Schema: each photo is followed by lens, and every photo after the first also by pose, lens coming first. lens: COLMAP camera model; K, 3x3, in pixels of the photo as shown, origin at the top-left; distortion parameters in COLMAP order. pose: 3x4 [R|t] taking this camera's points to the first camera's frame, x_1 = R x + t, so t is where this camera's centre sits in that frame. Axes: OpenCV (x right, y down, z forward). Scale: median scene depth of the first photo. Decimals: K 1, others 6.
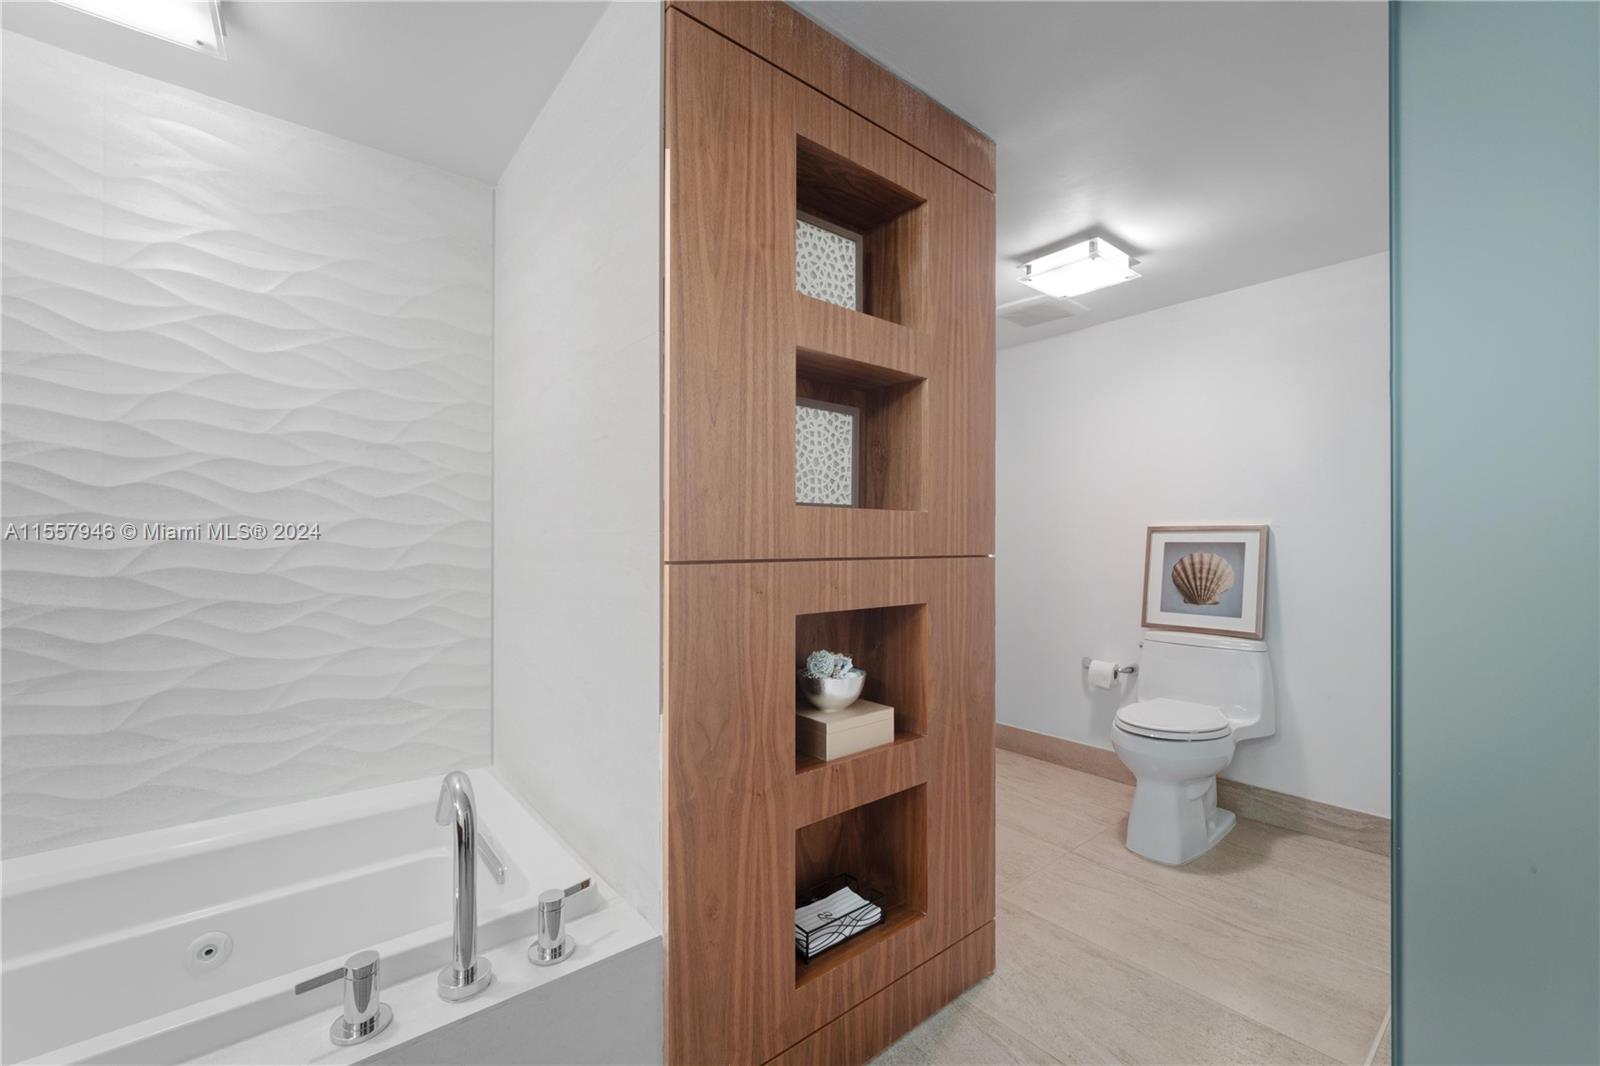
lens RADIAL K [[651.9, 0, 804.8], [0, 651.9, 538.1], [0, 0, 1]] dist [-0.001724, -0.001309]
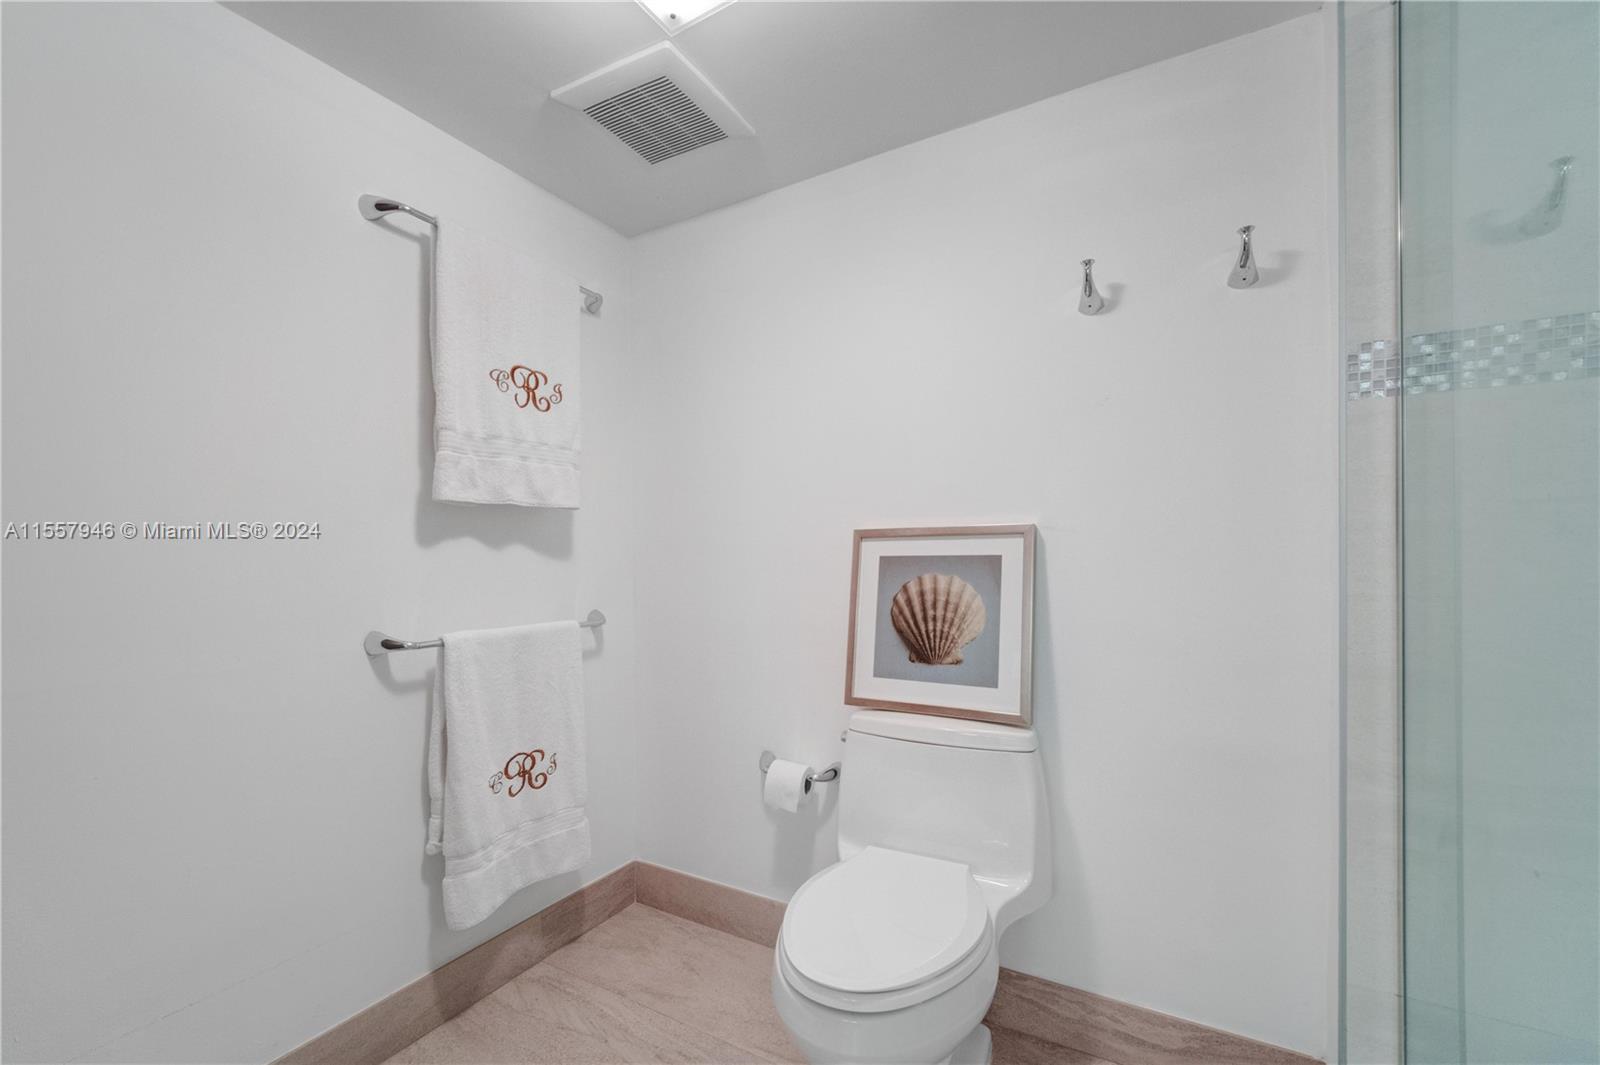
lens RADIAL K [[652.1, 0, 812.0], [0, 652.1, 558.8], [0, 0, 1]] dist [-0.009574, -0.000244]
pose [[0.931146, -0.012816, 0.364421, 0.502732], [0.010173, 0.999906, 0.009172, 0.004573], [-0.364504, -0.004833, 0.931189, 0.849785]]
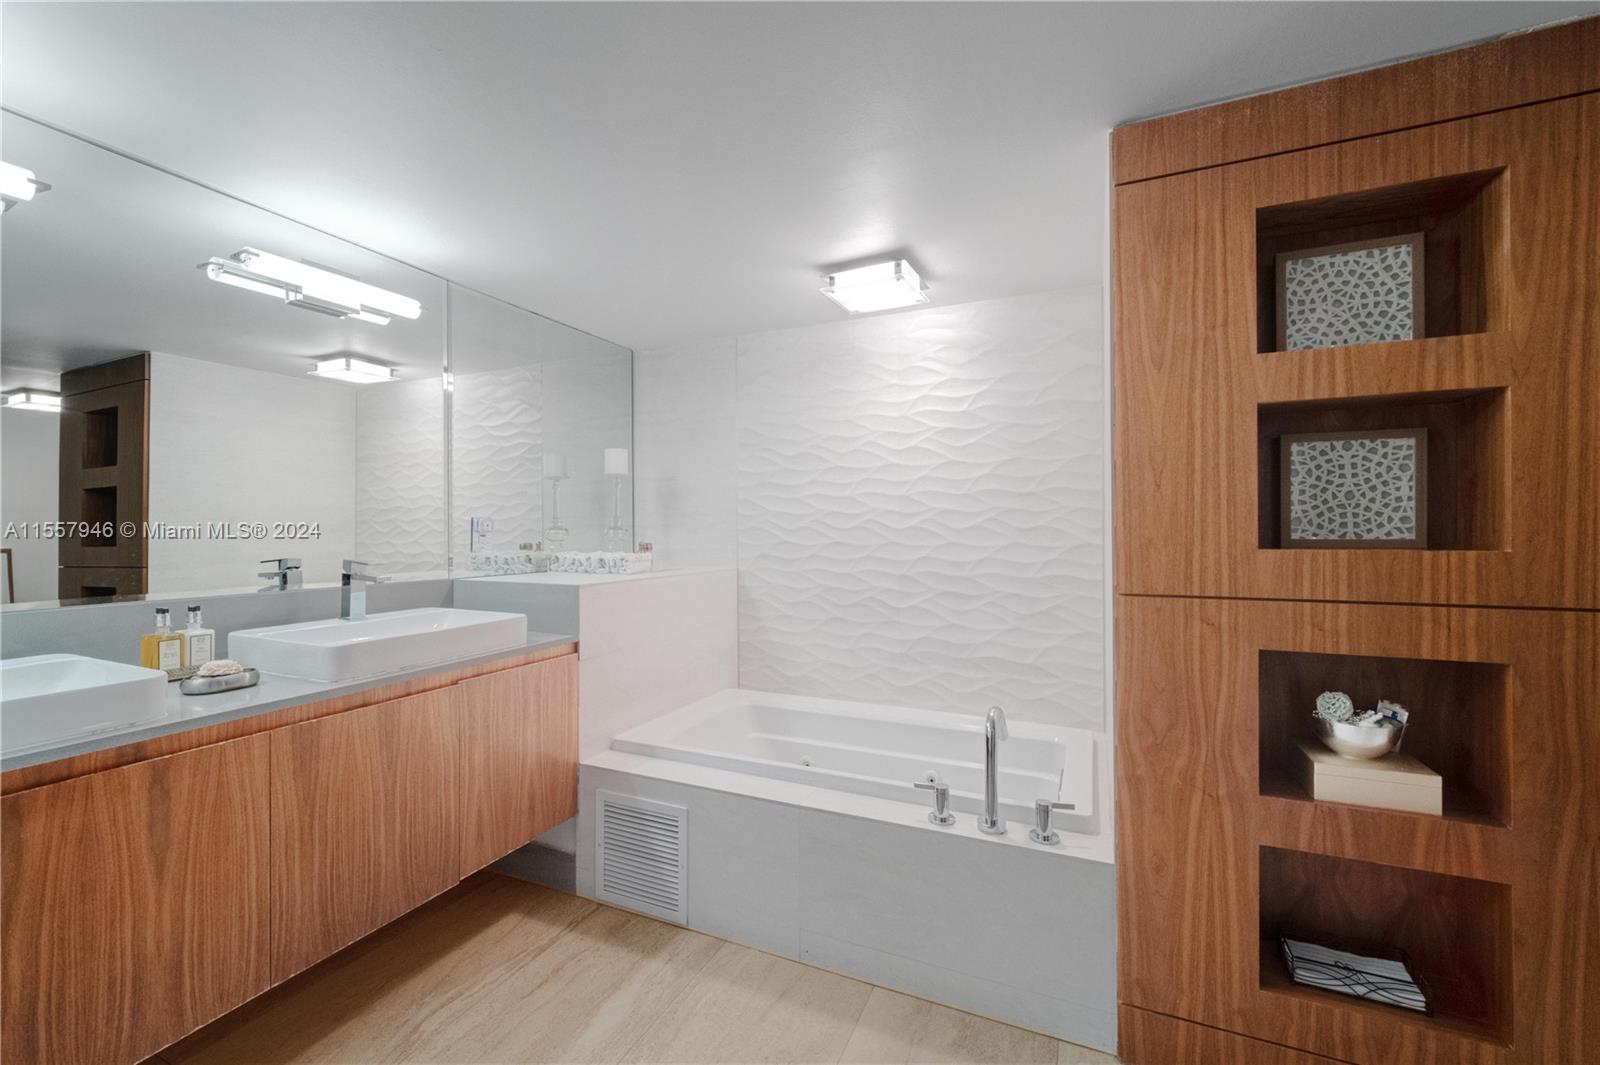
lens RADIAL K [[652.0, 0, 788.0], [0, 652.0, 527.0], [0, 0, 1]] dist [-0.011471, 0.002520]
pose [[0.432459, -0.006542, -0.901630, 0.498780], [0.008758, 0.999957, -0.003055, -0.072535], [0.901611, -0.006575, 0.432498, -0.146173]]
